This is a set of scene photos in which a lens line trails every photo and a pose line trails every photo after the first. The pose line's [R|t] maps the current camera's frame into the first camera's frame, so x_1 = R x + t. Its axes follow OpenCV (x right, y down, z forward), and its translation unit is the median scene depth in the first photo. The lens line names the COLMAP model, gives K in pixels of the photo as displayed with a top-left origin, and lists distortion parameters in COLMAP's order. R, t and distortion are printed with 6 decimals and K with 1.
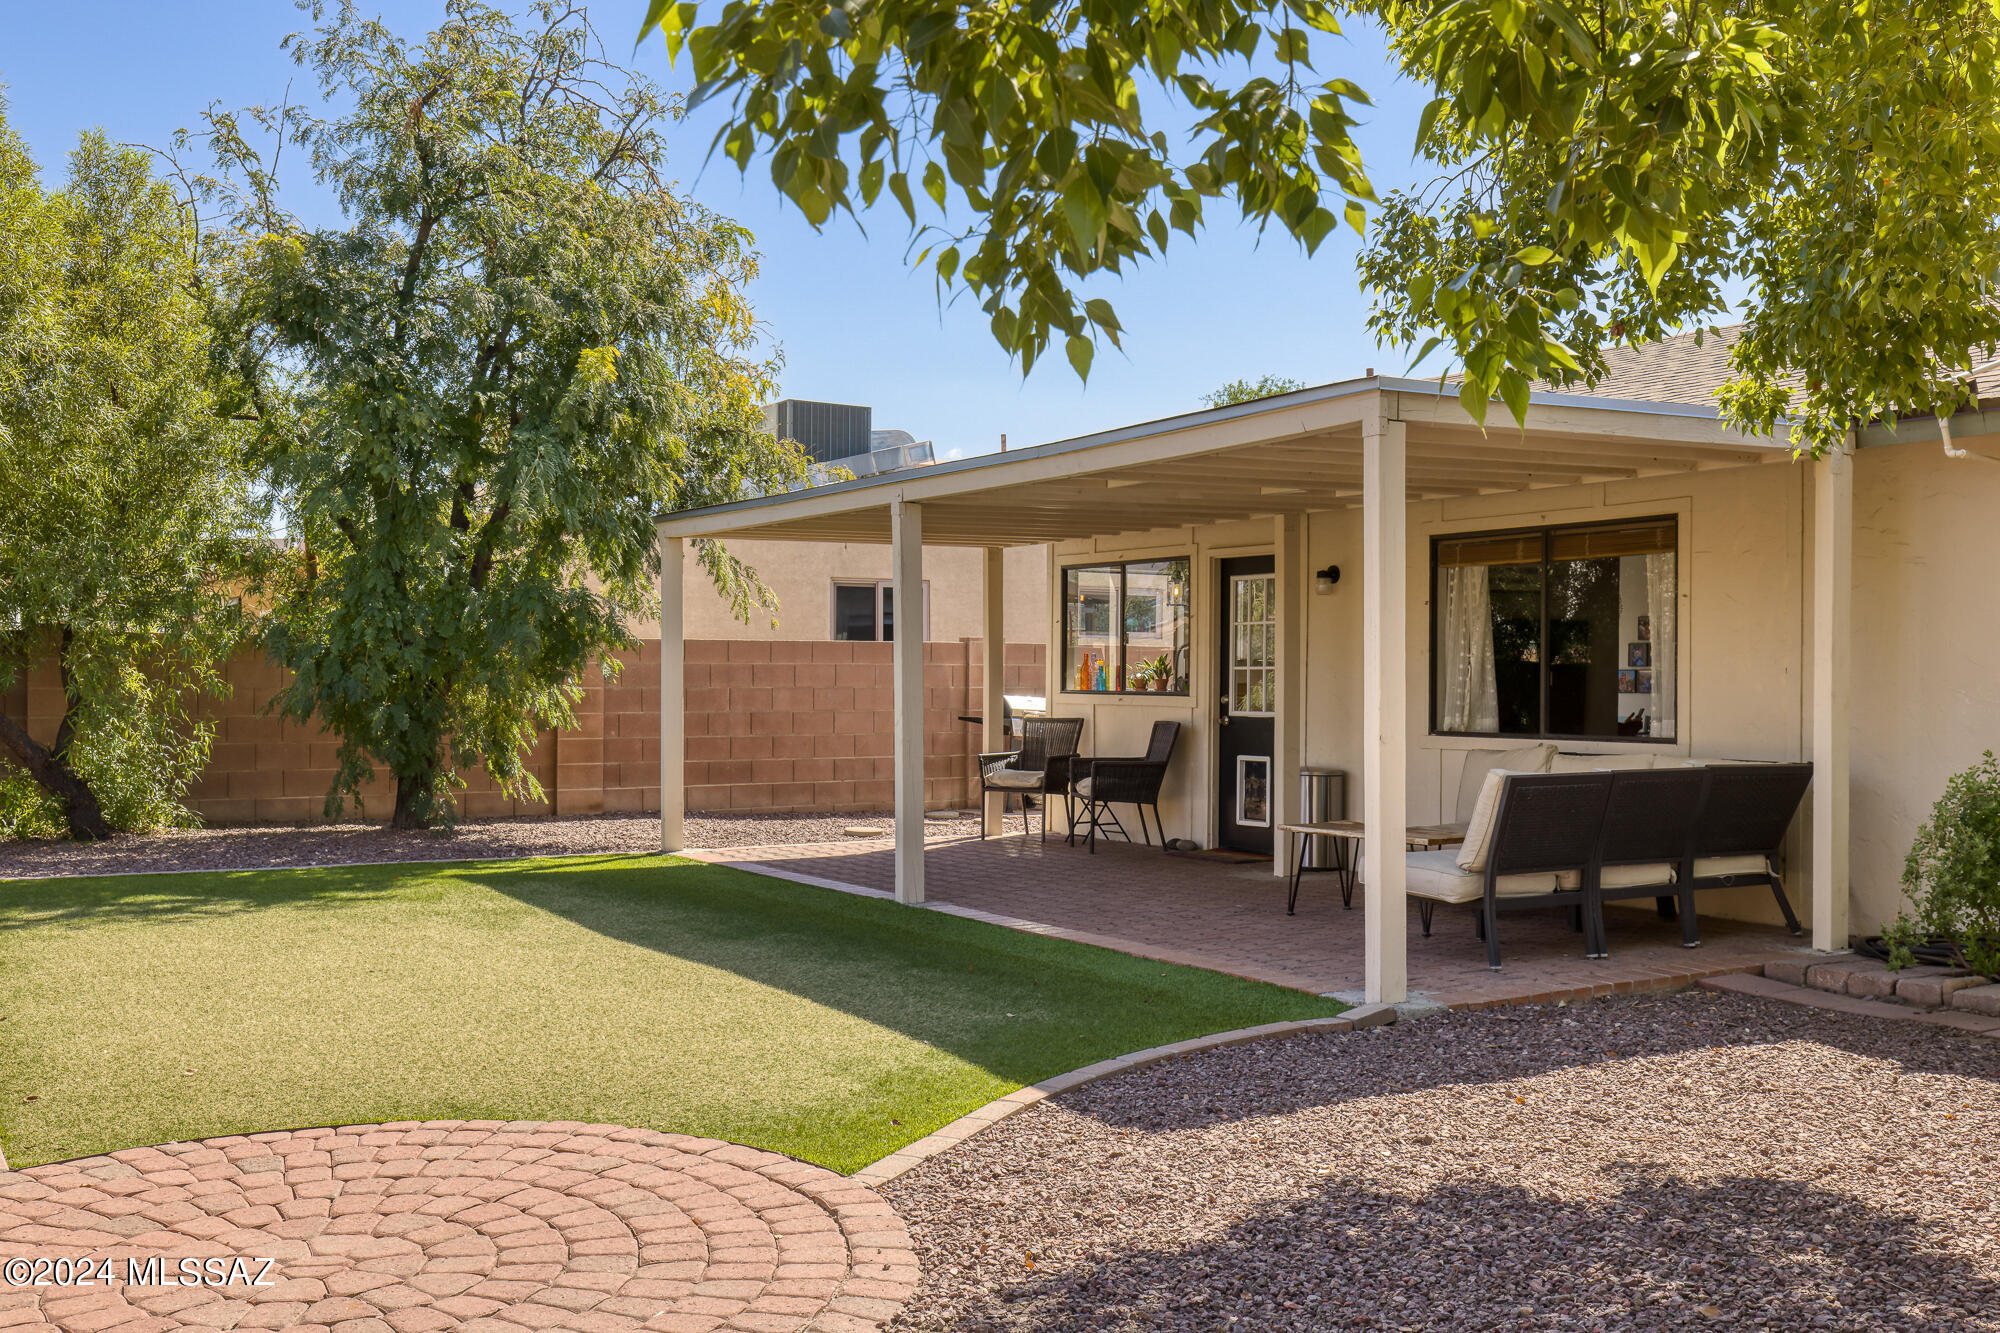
lens RADIAL K [[2012.2, 0, 1000.0], [0, 2012.2, 666.5], [0, 0, 1]] dist [-0.013599, -0.009332]
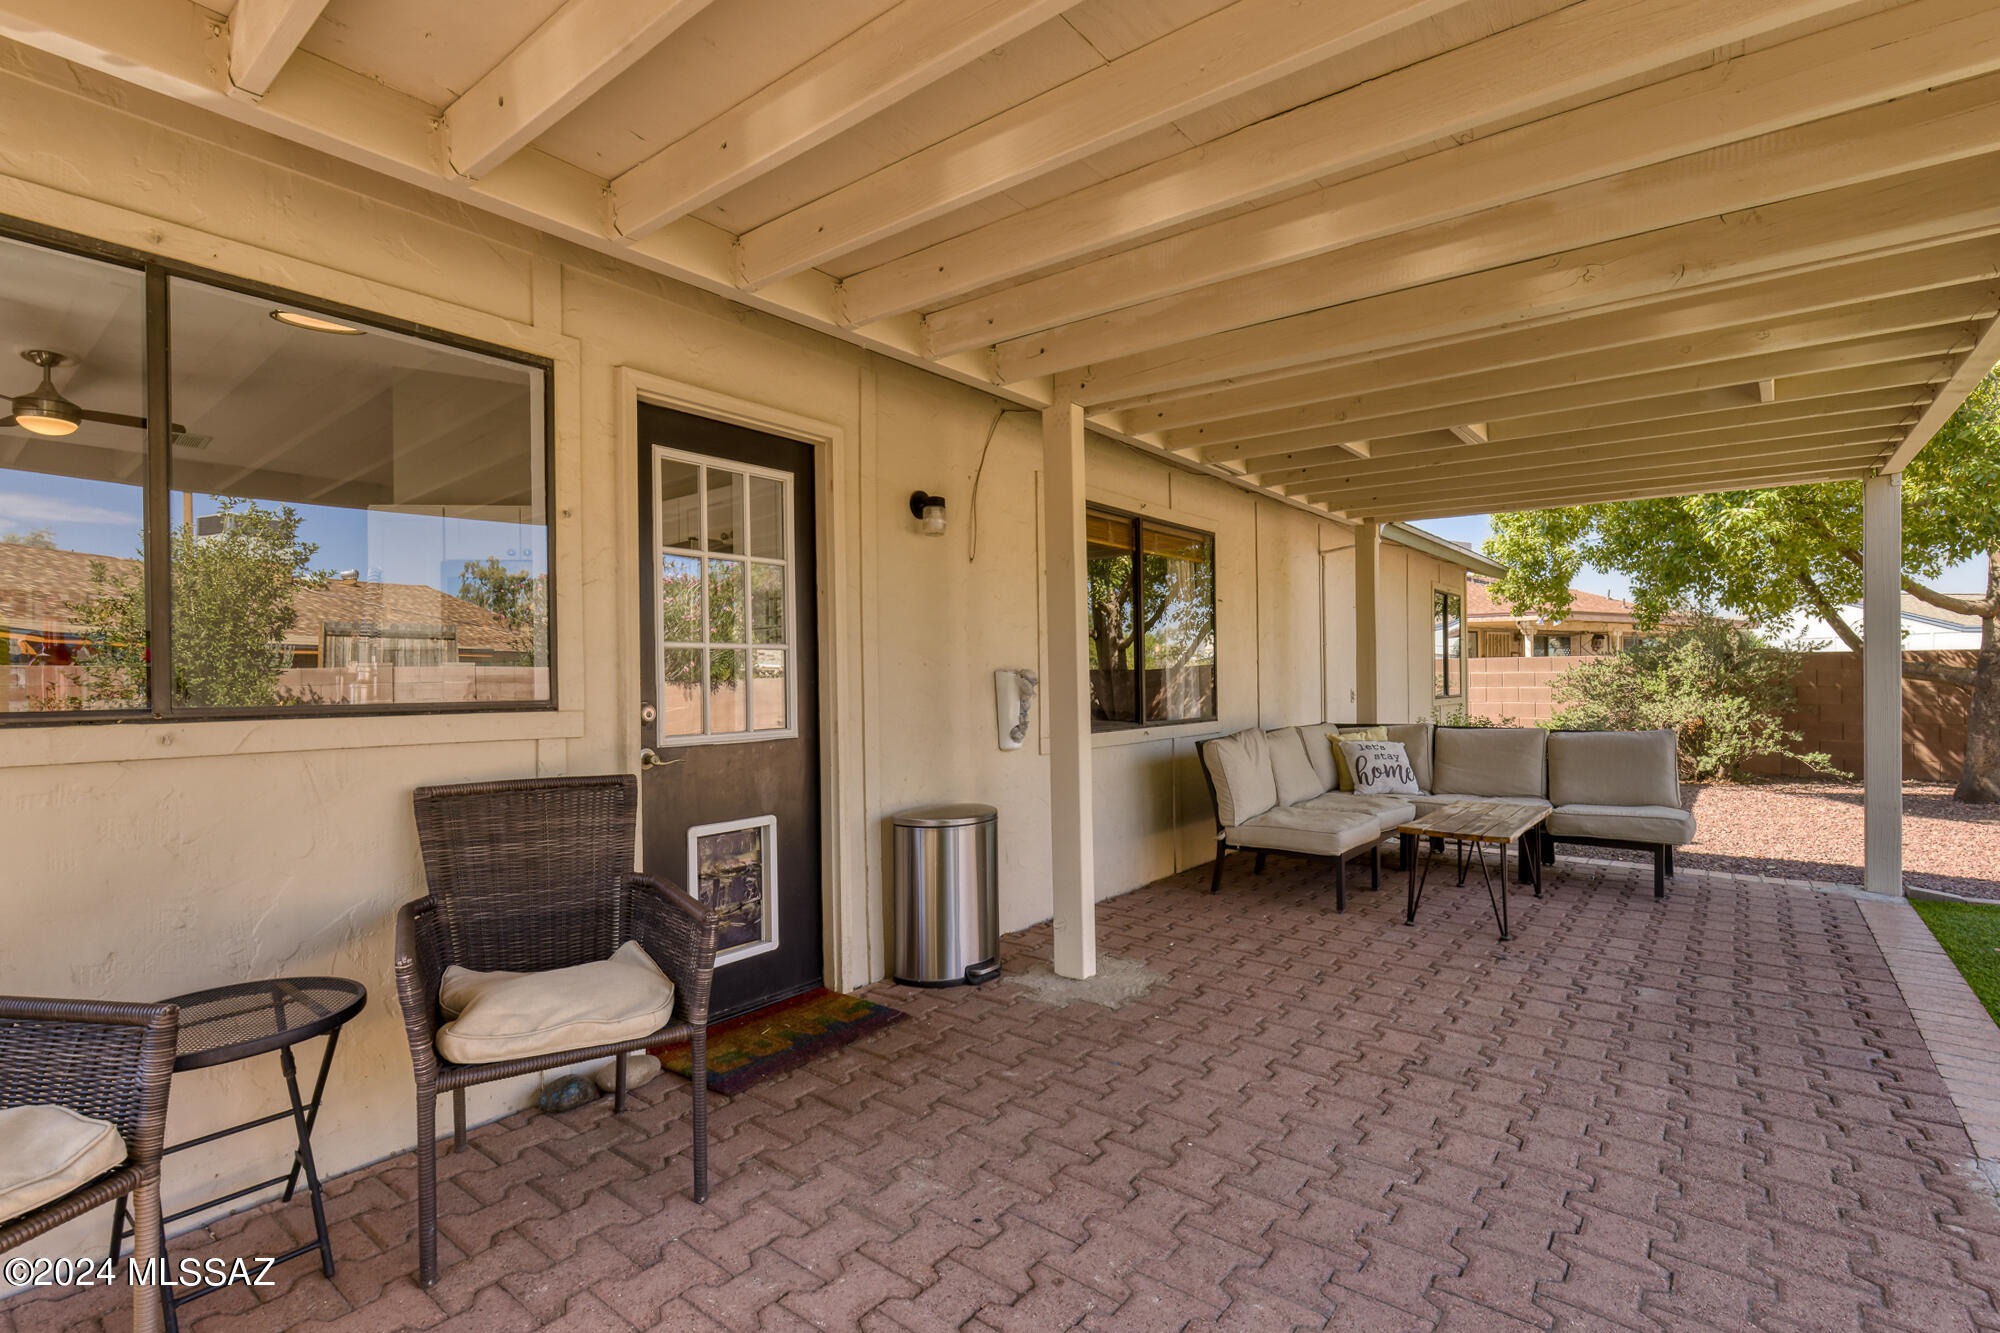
lens RADIAL K [[916.0, 0, 1000.0], [0, 916.0, 666.5], [0, 0, 1]] dist [-0.000603, -0.000104]
pose [[-0.366696, 0.004365, 0.930331, -0.106287], [-0.003212, 0.999977, -0.005957, 0.007225], [-0.930335, -0.005172, -0.366673, 0.996120]]
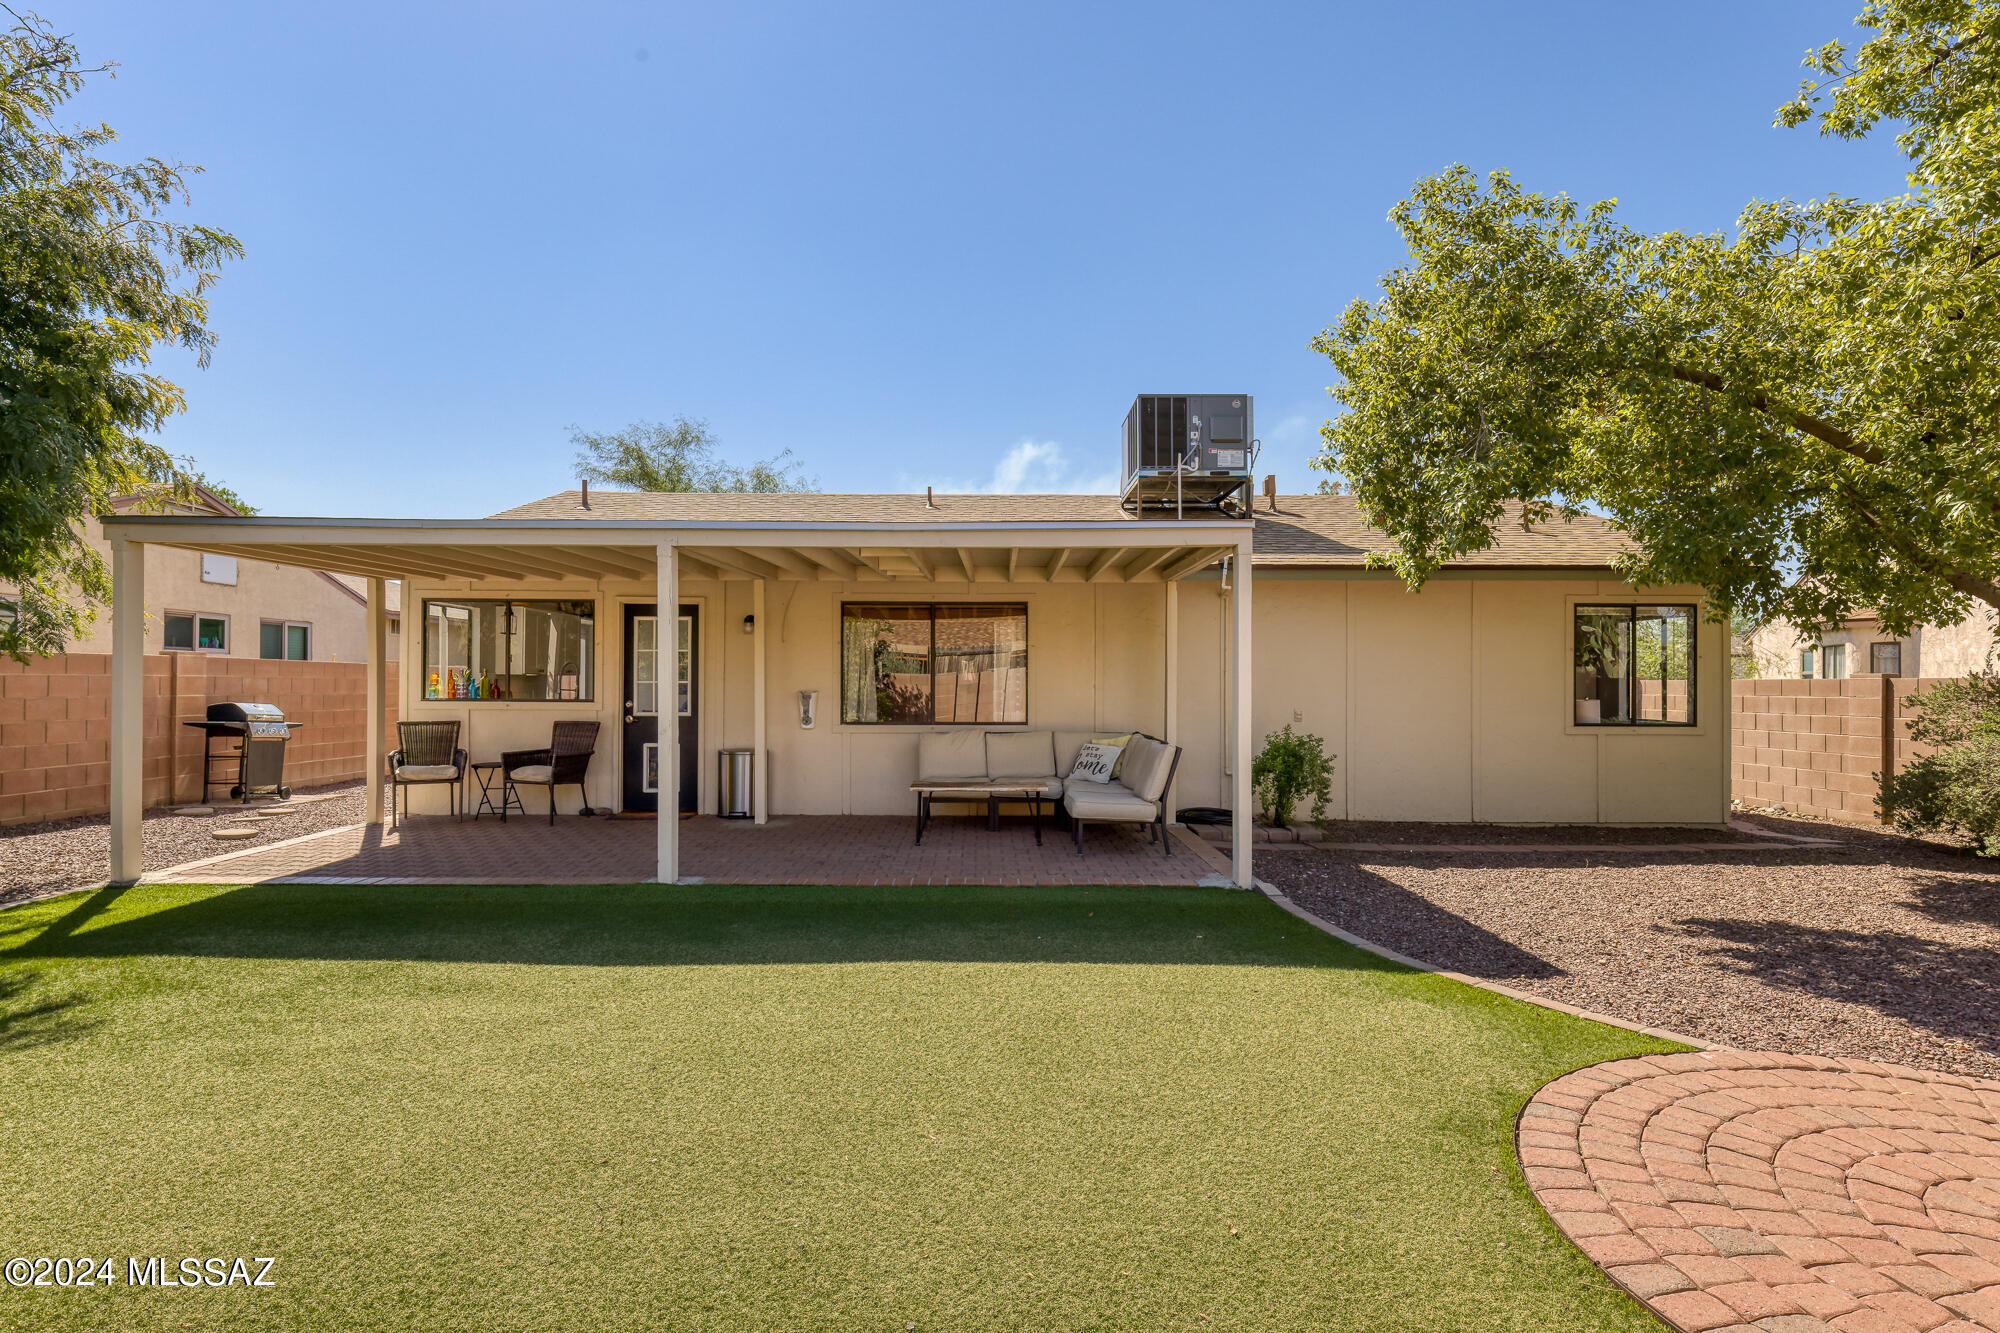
lens RADIAL K [[1042.5, 0, 1000.0], [0, 1042.5, 666.5], [0, 0, 1]] dist [0.000512, 0.000157]
pose [[0.486821, 0.012504, 0.873412, -0.392884], [-0.006420, 0.999922, -0.010737, -0.003398], [-0.873478, -0.000380, 0.486863, 0.420079]]
